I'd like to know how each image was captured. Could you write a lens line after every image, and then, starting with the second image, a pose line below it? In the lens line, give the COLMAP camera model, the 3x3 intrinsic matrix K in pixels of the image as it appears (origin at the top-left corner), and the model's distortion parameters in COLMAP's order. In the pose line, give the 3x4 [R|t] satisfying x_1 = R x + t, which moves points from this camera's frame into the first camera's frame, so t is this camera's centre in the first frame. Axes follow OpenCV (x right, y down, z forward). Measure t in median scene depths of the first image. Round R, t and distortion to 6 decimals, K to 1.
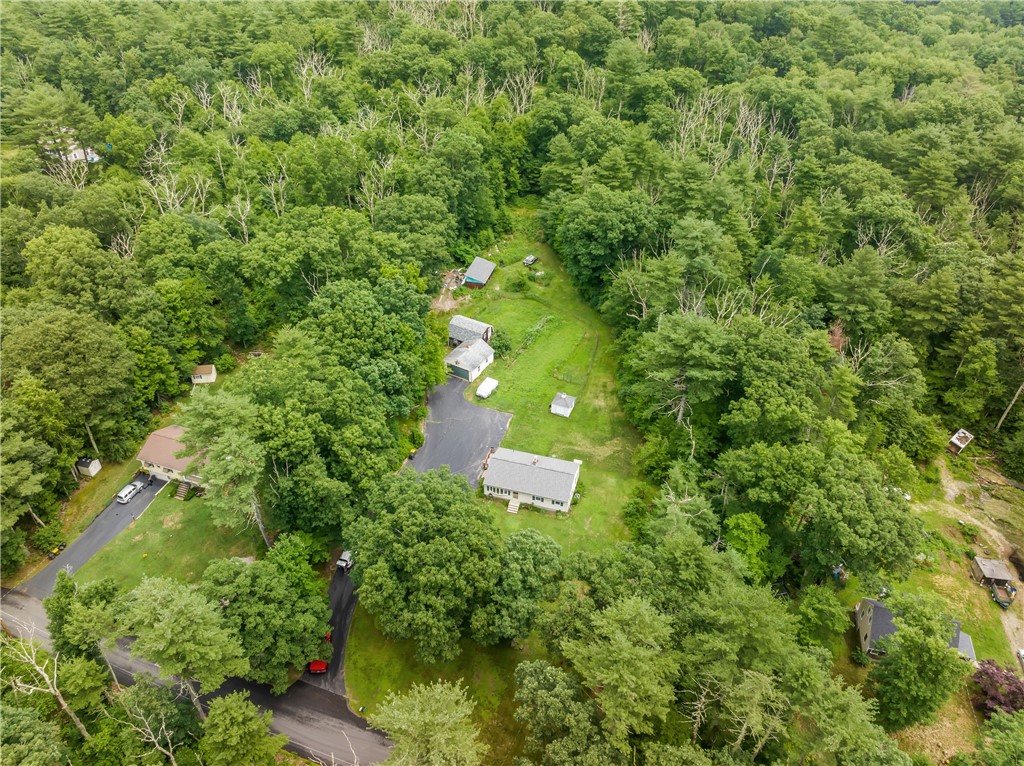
lens RADIAL K [[714.1, 0, 512.0], [0, 714.1, 383.0], [0, 0, 1]] dist [-0.004141, -0.001690]
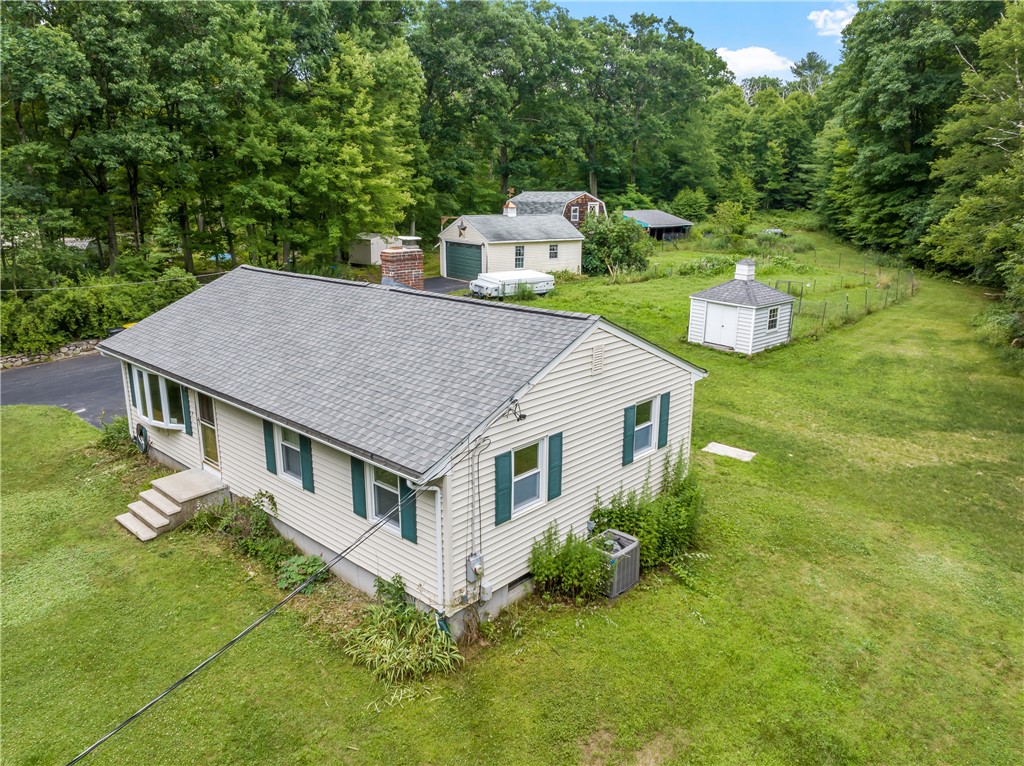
lens RADIAL K [[714.1, 0, 512.0], [0, 714.1, 383.0], [0, 0, 1]] dist [-0.004141, -0.001690]
pose [[0.901174, 0.125472, -0.414901, 0.108646], [-0.274147, 0.906412, -0.321342, 0.168998], [0.335752, 0.403329, 0.851232, 0.857821]]
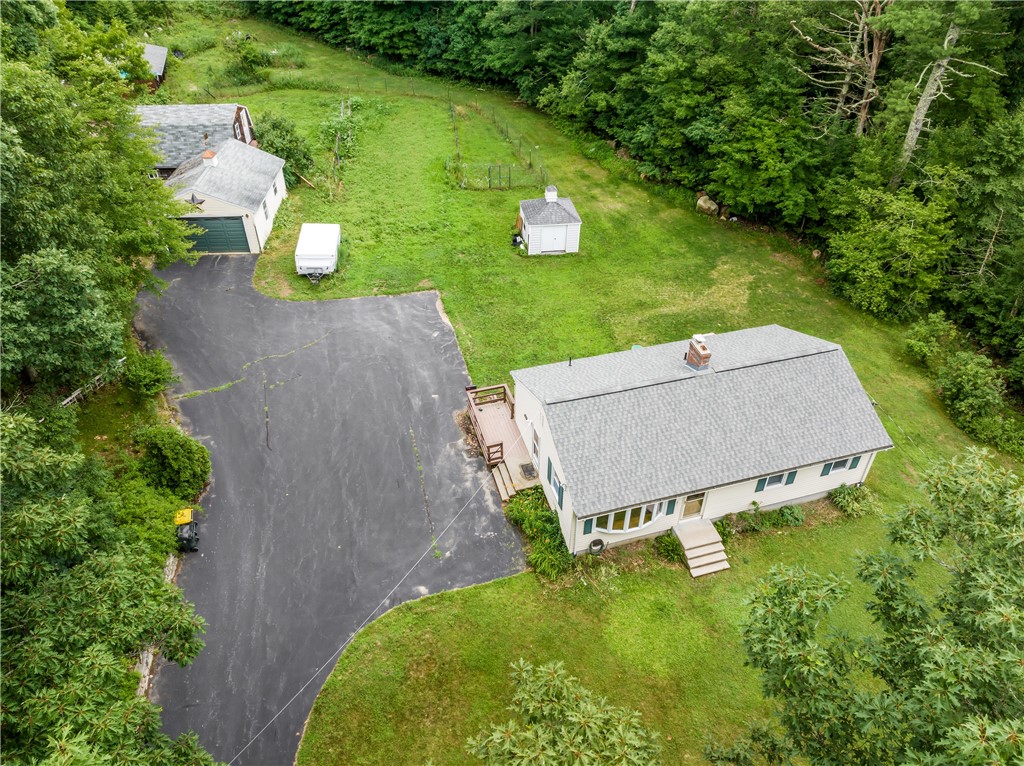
lens RADIAL K [[714.1, 0, 512.0], [0, 714.1, 383.0], [0, 0, 1]] dist [-0.004141, -0.001690]
pose [[0.844281, -0.341564, 0.412945, -0.133801], [0.326705, 0.938865, 0.108614, 0.066929], [-0.424798, 0.043211, 0.904256, 0.771882]]
